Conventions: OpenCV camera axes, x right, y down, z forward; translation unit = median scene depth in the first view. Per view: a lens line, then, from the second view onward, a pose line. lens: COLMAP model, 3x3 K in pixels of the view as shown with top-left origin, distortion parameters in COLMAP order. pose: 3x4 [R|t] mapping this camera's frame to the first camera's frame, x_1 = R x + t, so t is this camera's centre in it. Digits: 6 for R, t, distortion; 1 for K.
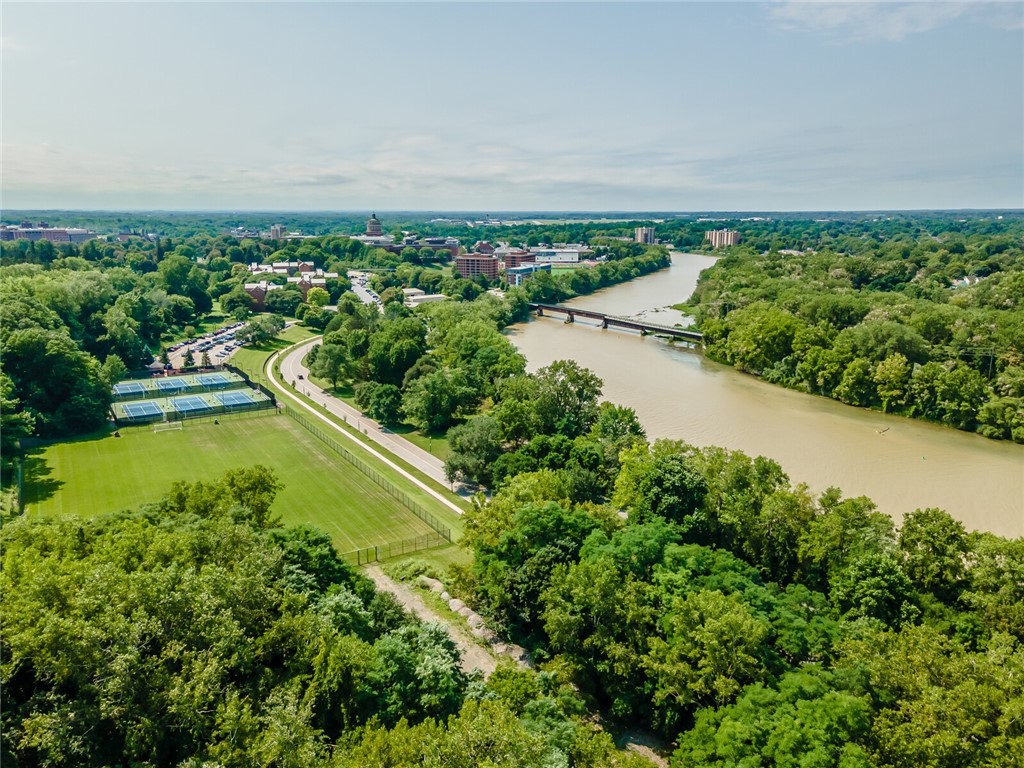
lens RADIAL K [[727.5, 0, 524.3], [0, 727.5, 385.2], [0, 0, 1]] dist [0.033047, 0.029863]
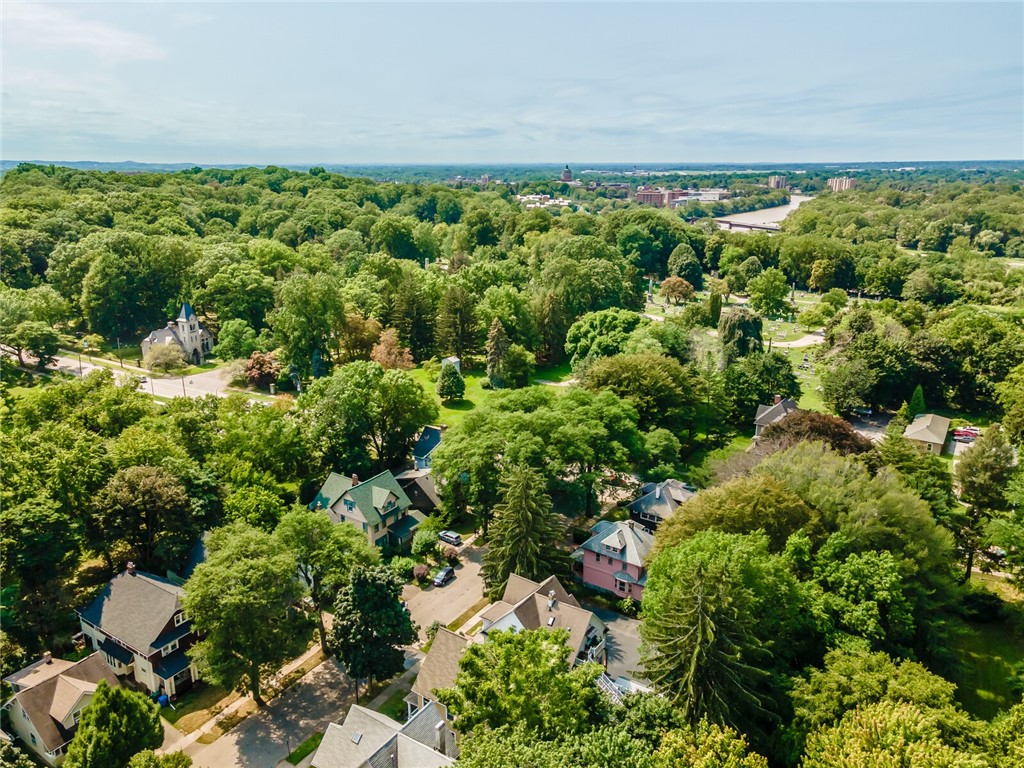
lens RADIAL K [[727.5, 0, 524.3], [0, 727.5, 385.2], [0, 0, 1]] dist [0.033047, 0.029863]
pose [[0.983041, 0.055012, -0.174942, -0.019312], [-0.044212, 0.996902, 0.065045, 0.079566], [0.177978, -0.056208, 0.982428, -0.333143]]
